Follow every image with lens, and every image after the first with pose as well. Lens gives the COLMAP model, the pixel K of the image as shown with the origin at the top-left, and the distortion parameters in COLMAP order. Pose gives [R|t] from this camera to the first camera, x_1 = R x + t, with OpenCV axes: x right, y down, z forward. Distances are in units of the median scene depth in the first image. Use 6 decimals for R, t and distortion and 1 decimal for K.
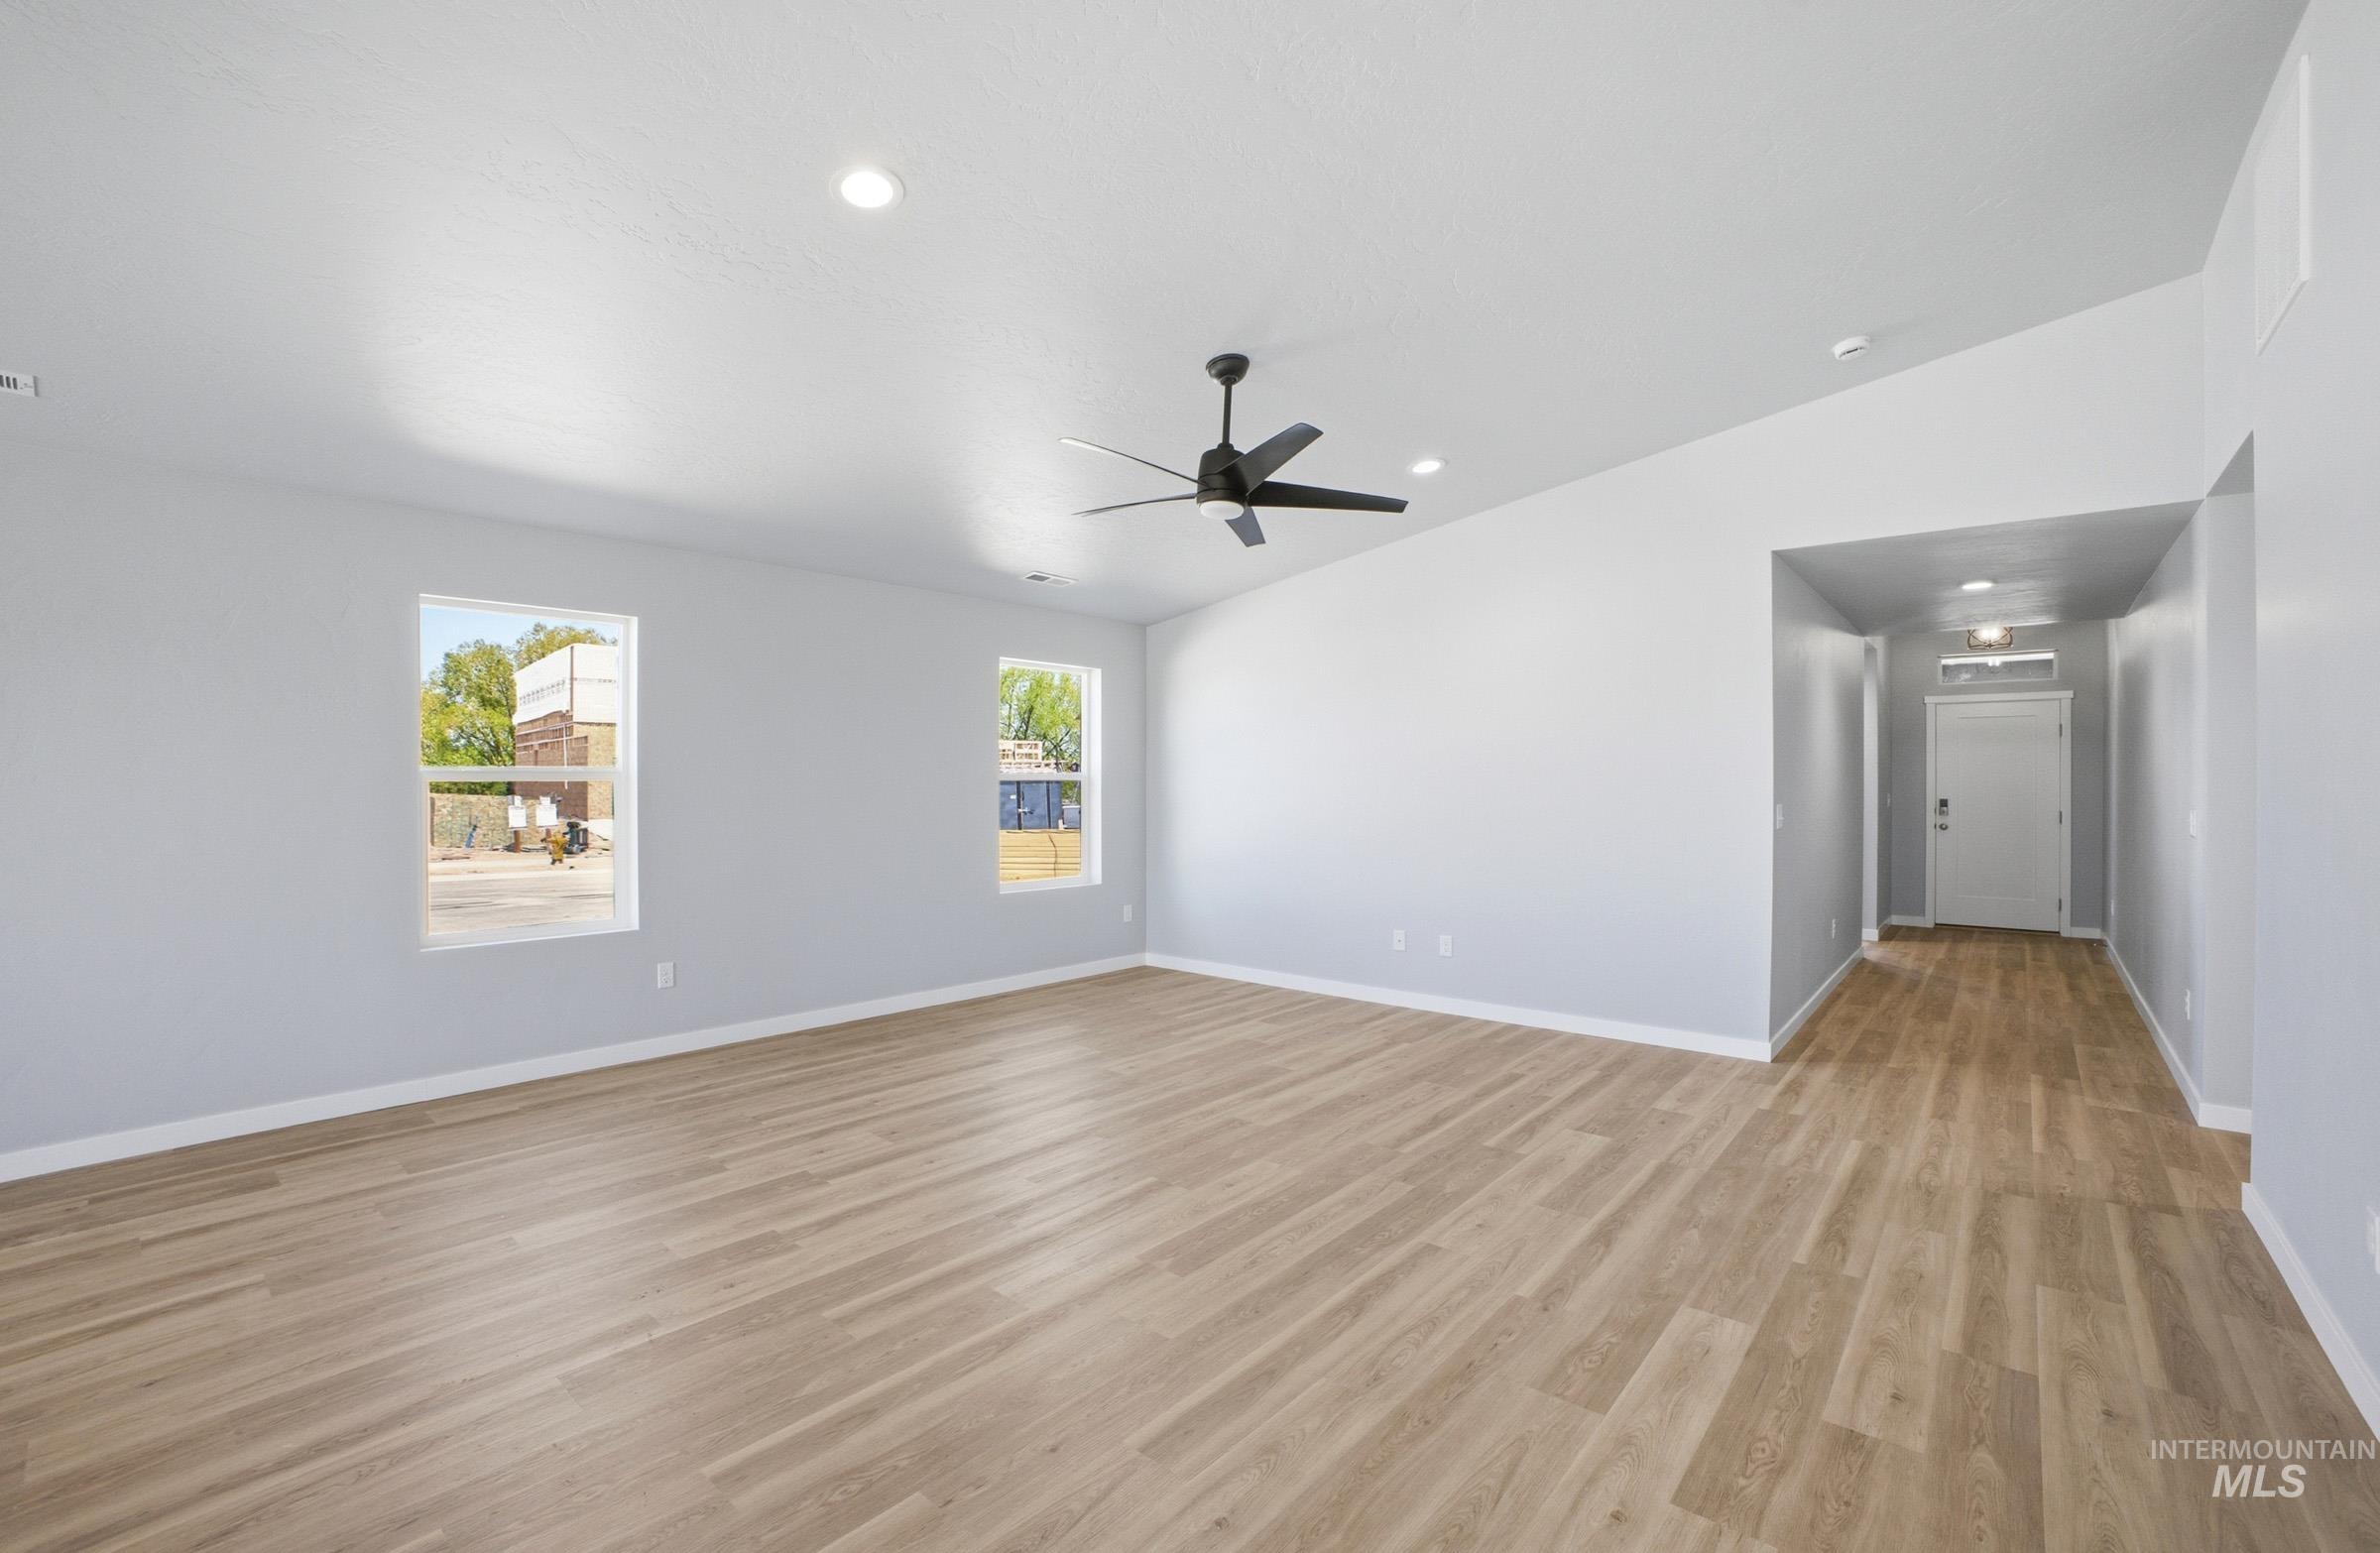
lens RADIAL K [[1046.2, 0, 1193.5], [0, 1046.2, 783.2], [0, 0, 1]] dist [-0.022424, 0.000915]
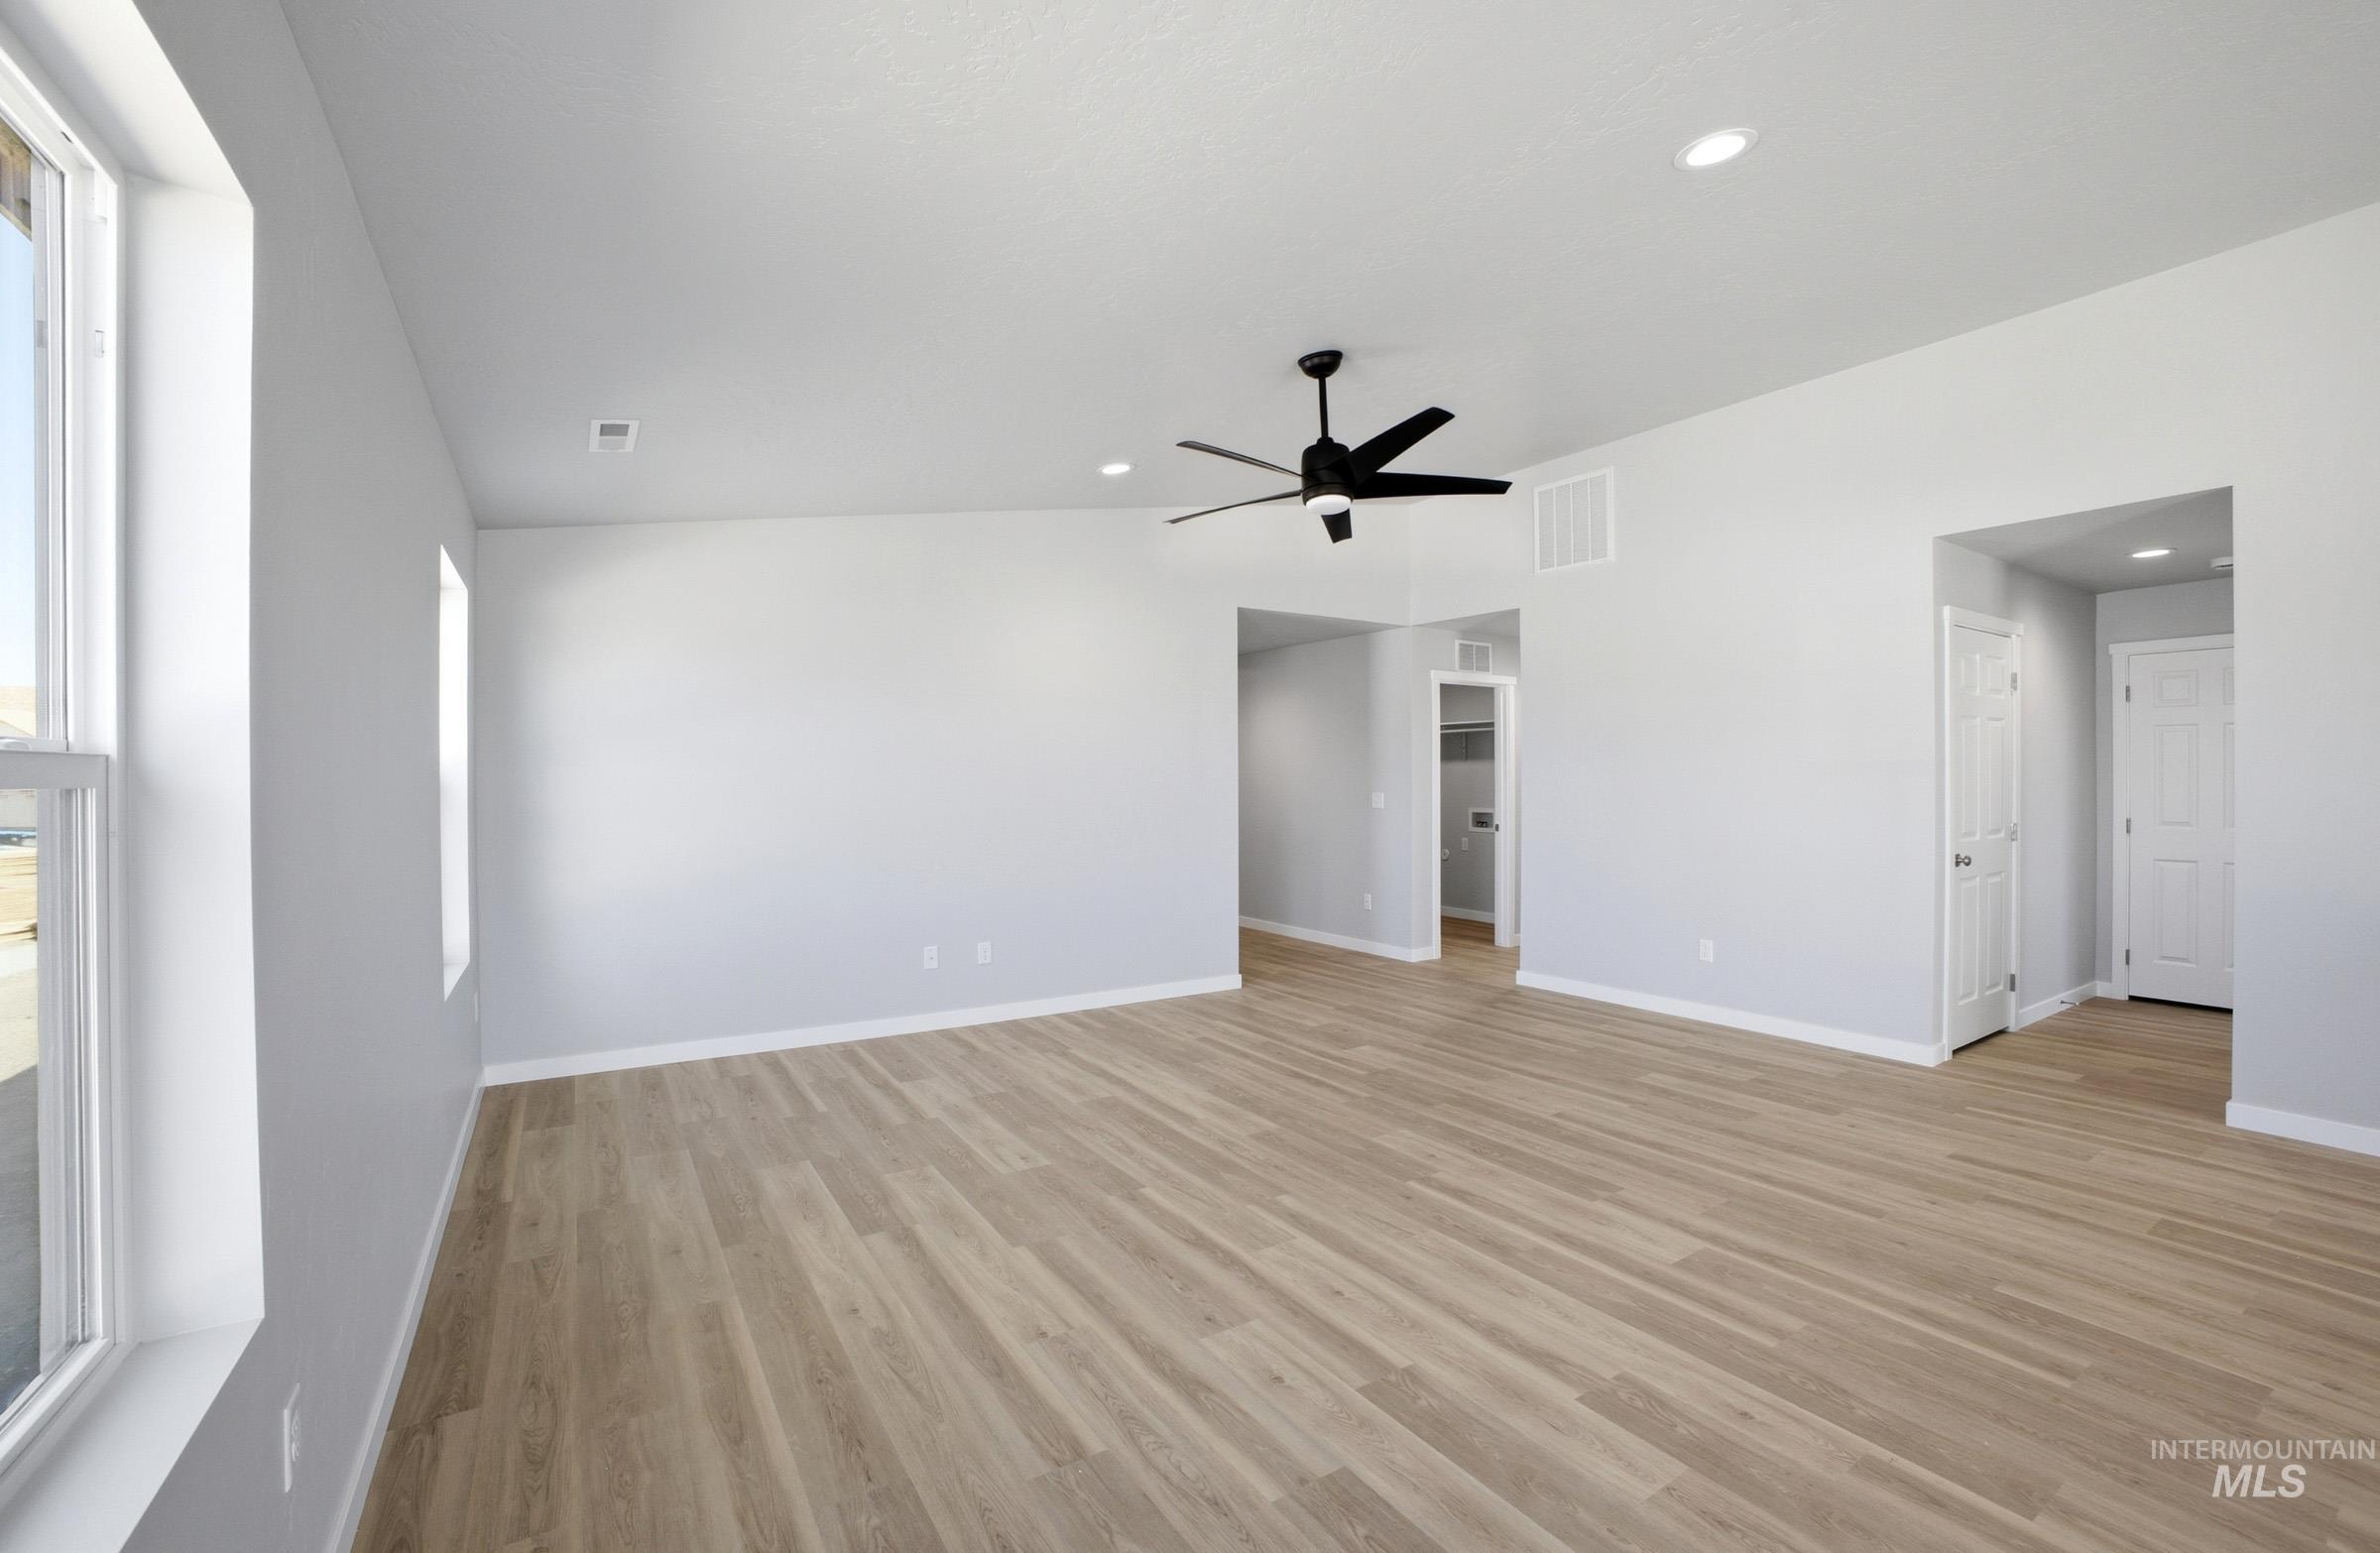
lens RADIAL K [[1046.2, 0, 1193.5], [0, 1046.2, 783.6], [0, 0, 1]] dist [-0.022424, 0.000915]
pose [[0.193670, 0.015926, 0.980938, -0.940226], [-0.013191, 0.999820, -0.013628, 0.019617], [-0.980978, -0.010300, 0.193845, 0.914983]]
